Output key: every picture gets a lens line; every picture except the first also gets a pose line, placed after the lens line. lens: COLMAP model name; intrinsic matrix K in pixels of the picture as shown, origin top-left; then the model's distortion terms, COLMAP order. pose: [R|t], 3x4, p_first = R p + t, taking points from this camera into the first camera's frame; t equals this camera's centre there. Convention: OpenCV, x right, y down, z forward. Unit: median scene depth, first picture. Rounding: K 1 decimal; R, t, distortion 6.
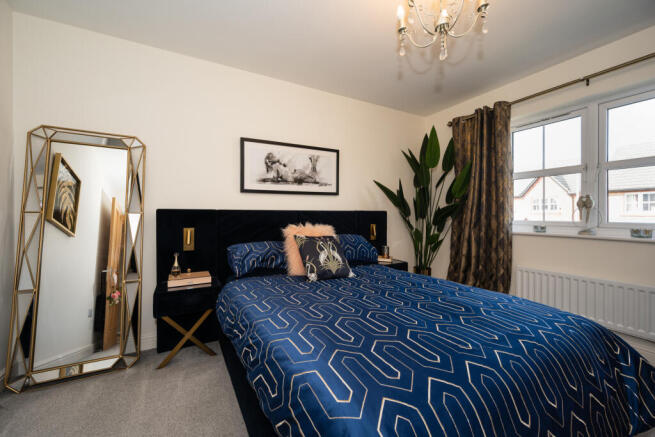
lens RADIAL K [[256.9, 0, 327.3], [0, 256.9, 216.4], [0, 0, 1]] dist [0.006711, 0.000126]
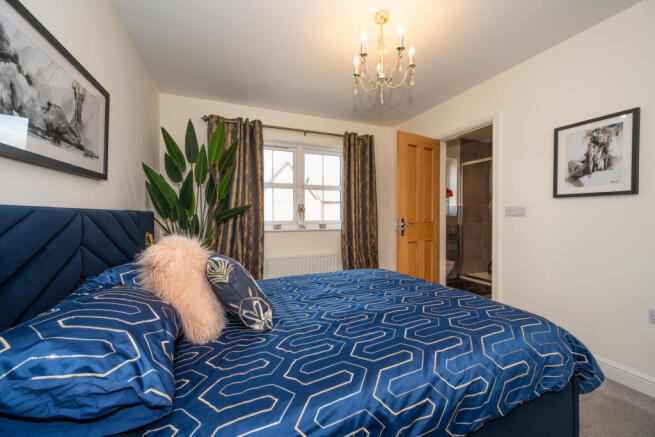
lens RADIAL K [[256.9, 0, 328.5], [0, 256.9, 215.0], [0, 0, 1]] dist [0.006711, 0.000126]
pose [[0.128205, -0.000813, 0.991747, -0.466807], [0.010416, 0.999946, -0.000527, -0.008502], [-0.991693, 0.010398, 0.128206, 0.548774]]
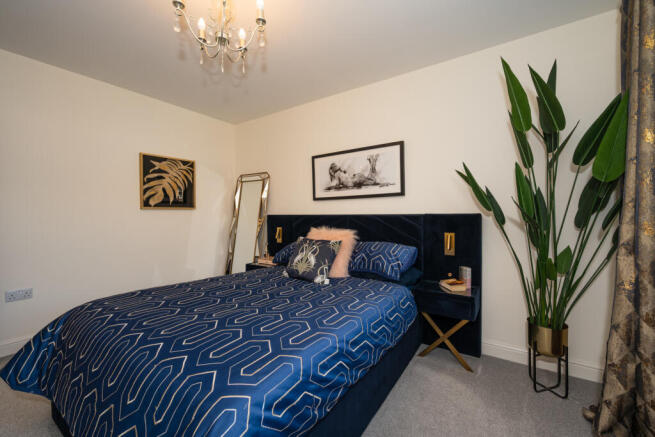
lens RADIAL K [[271.3, 0, 331.3], [0, 271.3, 219.7], [0, 0, 1]] dist [-0.017560, -0.000061]
pose [[0.448552, 0.007179, -0.893728, 0.799773], [-0.013045, 0.999914, 0.001484, -0.004546], [0.893662, 0.010993, 0.448607, 0.455509]]
